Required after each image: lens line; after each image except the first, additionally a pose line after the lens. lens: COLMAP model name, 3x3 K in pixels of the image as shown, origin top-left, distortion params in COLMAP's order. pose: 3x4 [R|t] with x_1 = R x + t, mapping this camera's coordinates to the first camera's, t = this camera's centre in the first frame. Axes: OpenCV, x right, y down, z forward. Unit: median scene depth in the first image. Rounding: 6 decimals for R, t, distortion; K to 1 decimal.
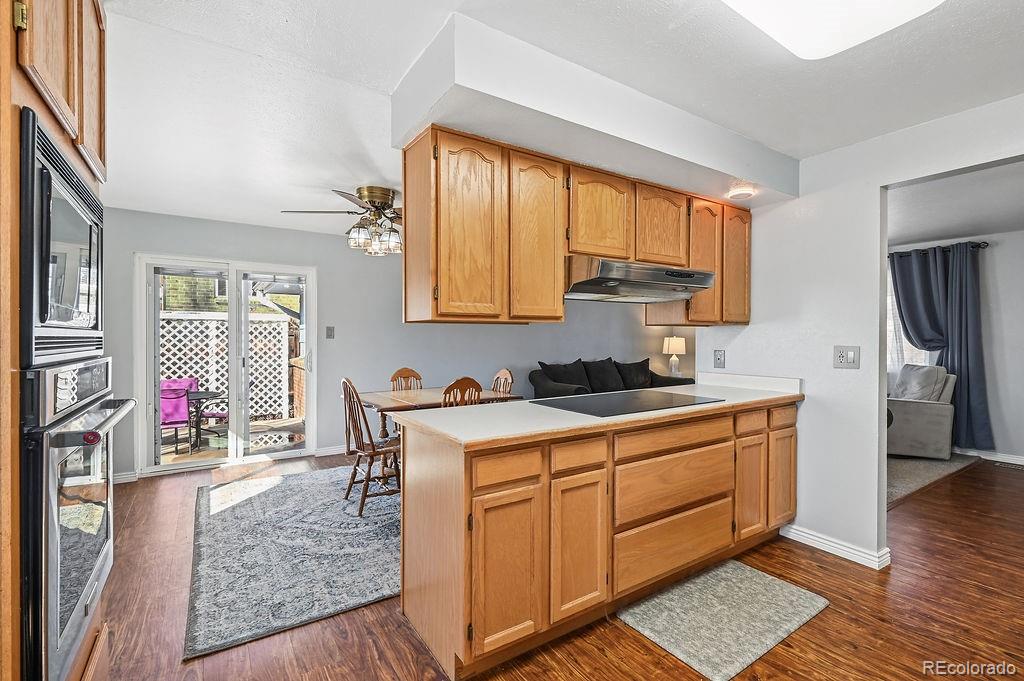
lens RADIAL K [[458.2, 0, 515.4], [0, 458.2, 340.9], [0, 0, 1]] dist [-0.001790, 0.000928]
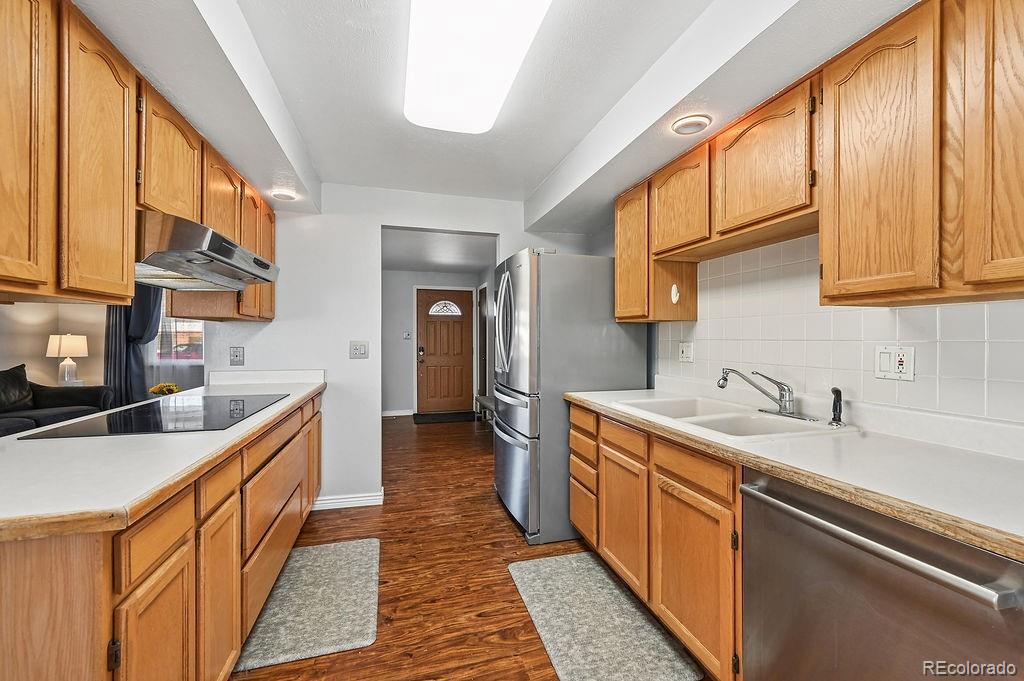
lens RADIAL K [[416.5, 0, 513.9], [0, 416.5, 339.6], [0, 0, 1]] dist [-0.000248, -0.000010]
pose [[0.299507, 0.000433, 0.954094, -0.276363], [0.003493, 0.999993, -0.001551, 0.010675], [-0.954088, 0.003797, 0.299503, 0.246109]]
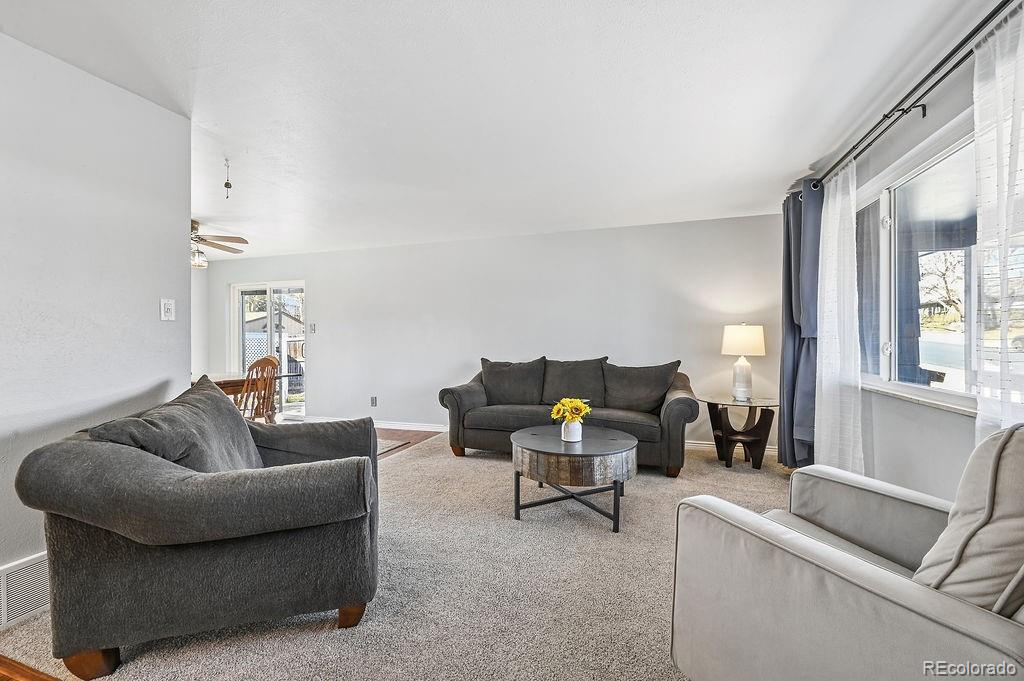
lens RADIAL K [[436.7, 0, 515.0], [0, 436.7, 338.0], [0, 0, 1]] dist [-0.001183, 0.000523]
pose [[0.608539, -0.005064, -0.793508, 1.762320], [-0.000847, 0.999975, -0.007031, 0.036542], [0.793524, 0.004951, 0.608519, 1.376049]]
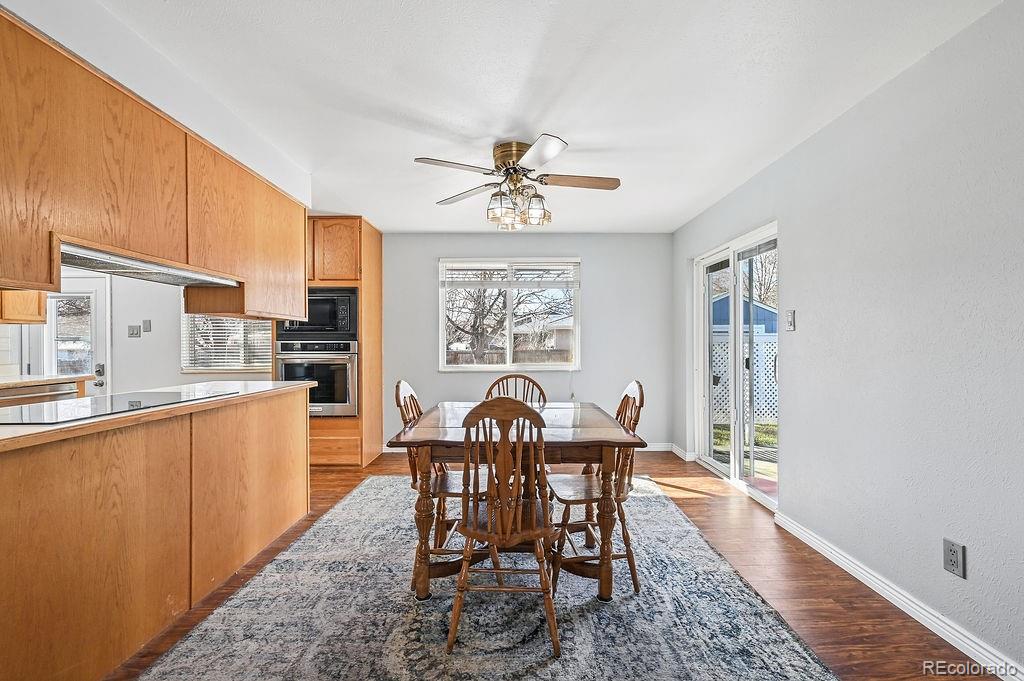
lens RADIAL K [[436.7, 0, 518.9], [0, 436.7, 339.1], [0, 0, 1]] dist [-0.001183, 0.000523]
pose [[-0.550039, -0.006108, -0.835117, 0.469494], [-0.001915, 0.999980, -0.006053, 0.023078], [0.835137, -0.001730, -0.550039, 1.970045]]
